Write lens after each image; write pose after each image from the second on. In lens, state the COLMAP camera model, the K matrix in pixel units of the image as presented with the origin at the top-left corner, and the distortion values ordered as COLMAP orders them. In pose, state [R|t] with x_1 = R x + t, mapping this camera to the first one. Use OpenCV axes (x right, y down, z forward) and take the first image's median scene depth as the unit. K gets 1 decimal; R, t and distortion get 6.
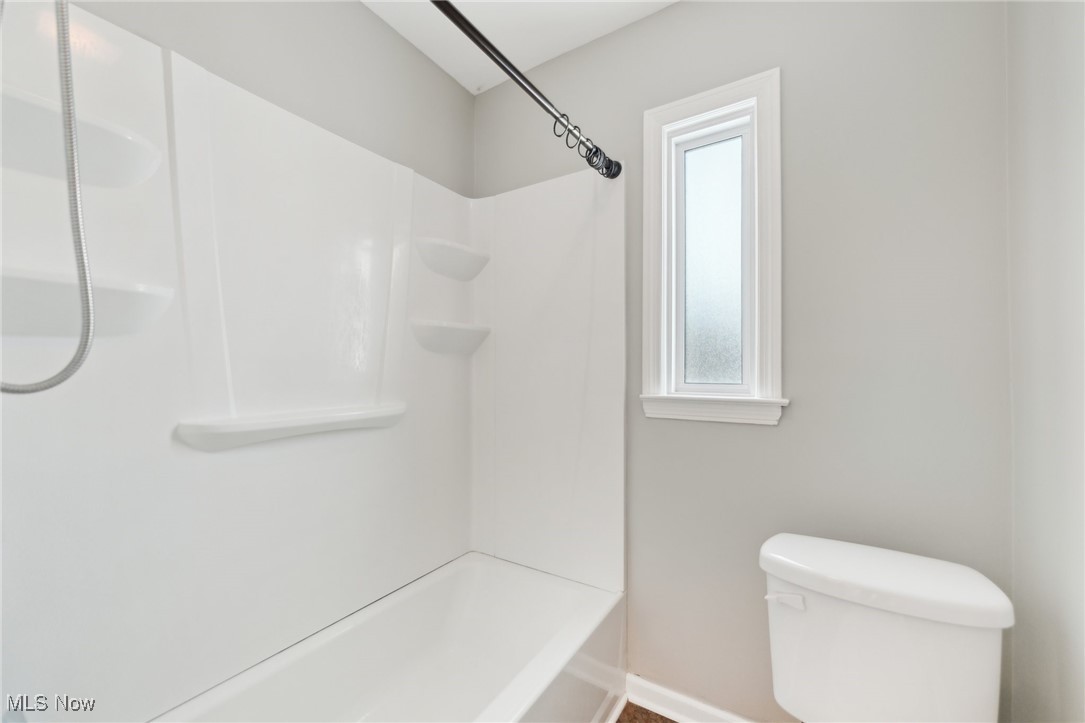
lens RADIAL K [[431.5, 0, 540.6], [0, 431.5, 365.0], [0, 0, 1]] dist [0.002959, 0.000096]
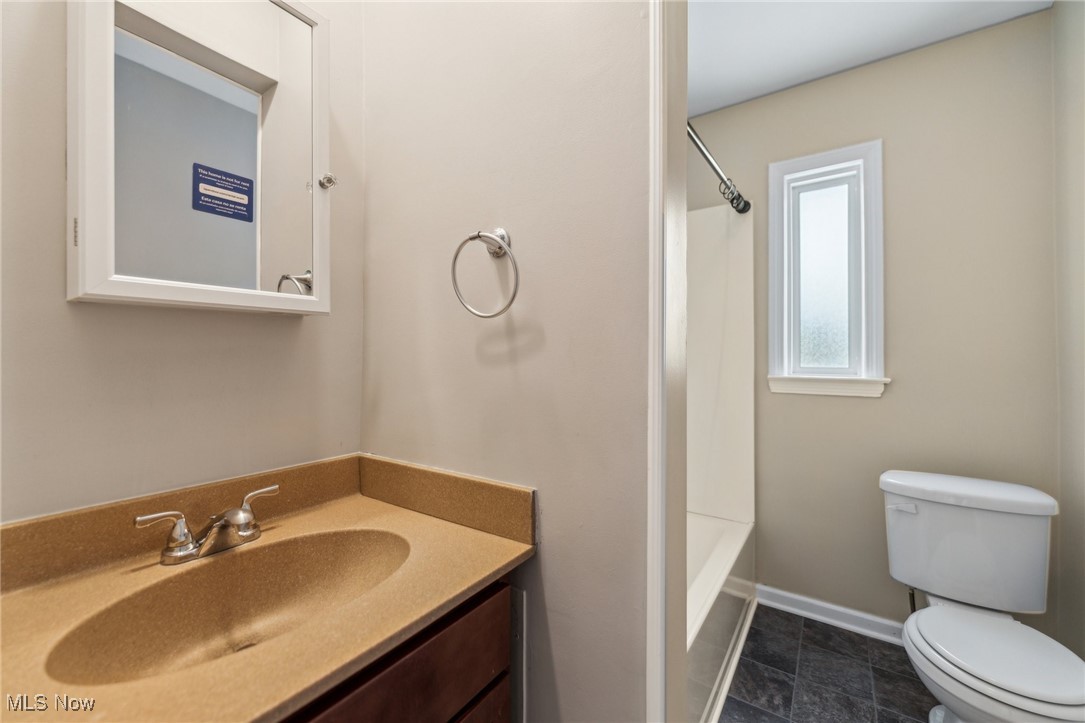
lens RADIAL K [[433.4, 0, 539.4], [0, 433.4, 350.9], [0, 0, 1]] dist [-0.000881, -0.000139]
pose [[0.998824, 0.002960, -0.048391, -0.425453], [-0.003170, 0.999986, -0.004251, -0.000190], [0.048378, 0.004400, 0.998819, -0.391981]]
